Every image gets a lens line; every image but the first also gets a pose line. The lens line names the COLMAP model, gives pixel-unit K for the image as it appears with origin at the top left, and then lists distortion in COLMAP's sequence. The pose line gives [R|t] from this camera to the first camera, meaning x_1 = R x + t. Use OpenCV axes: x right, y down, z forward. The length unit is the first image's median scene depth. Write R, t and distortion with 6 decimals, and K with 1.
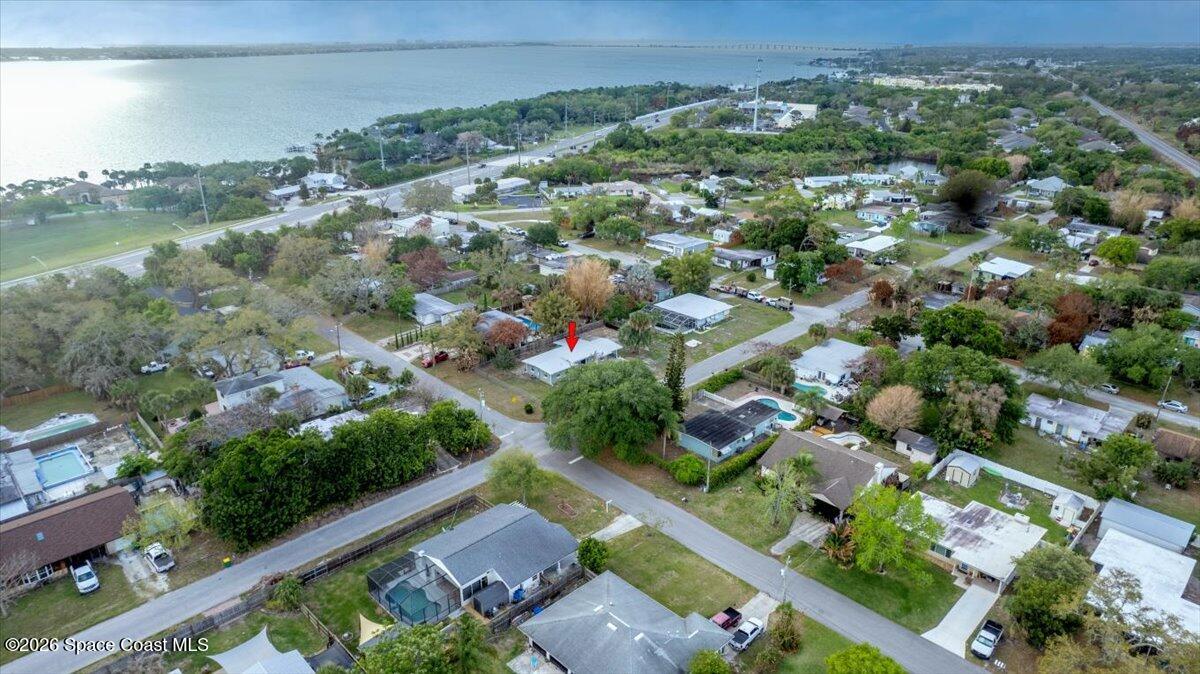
lens RADIAL K [[760.2, 0, 602.1], [0, 760.2, 336.8], [0, 0, 1]] dist [-0.037442, 0.005661]
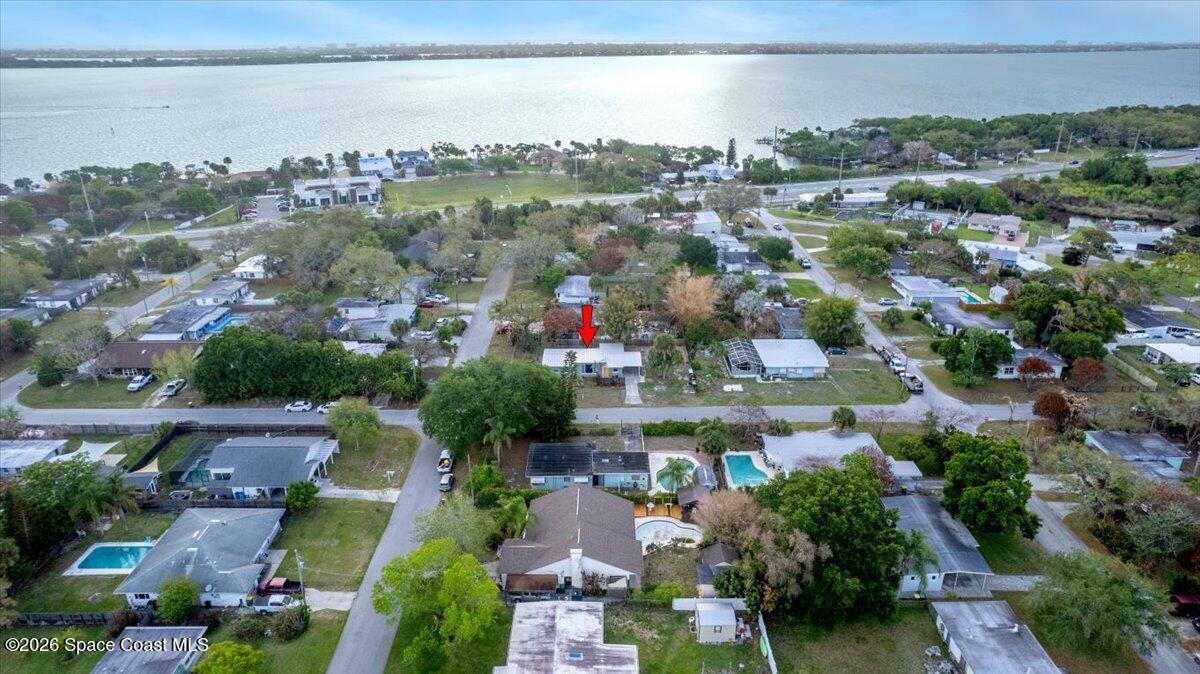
lens RADIAL K [[760.2, 0, 599.6], [0, 760.2, 331.8], [0, 0, 1]] dist [-0.037442, 0.005661]
pose [[0.722764, 0.249571, -0.644458, 0.498506], [-0.252689, 0.963382, 0.089684, -0.084015], [0.643242, 0.098027, 0.759362, 0.203357]]
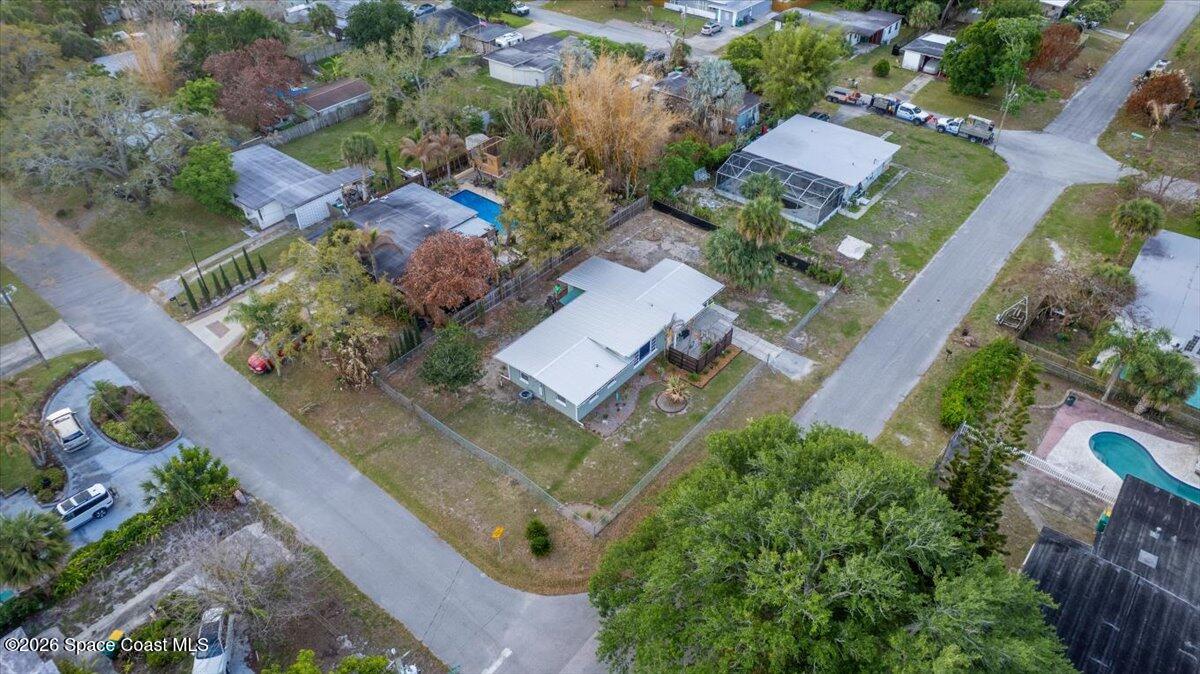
lens RADIAL K [[760.2, 0, 603.7], [0, 760.2, 342.1], [0, 0, 1]] dist [-0.037442, 0.005661]
pose [[0.994876, -0.071515, 0.071471, -0.062009], [0.045648, 0.948451, 0.313618, -0.079509], [-0.090215, -0.308748, 0.946856, 0.498167]]
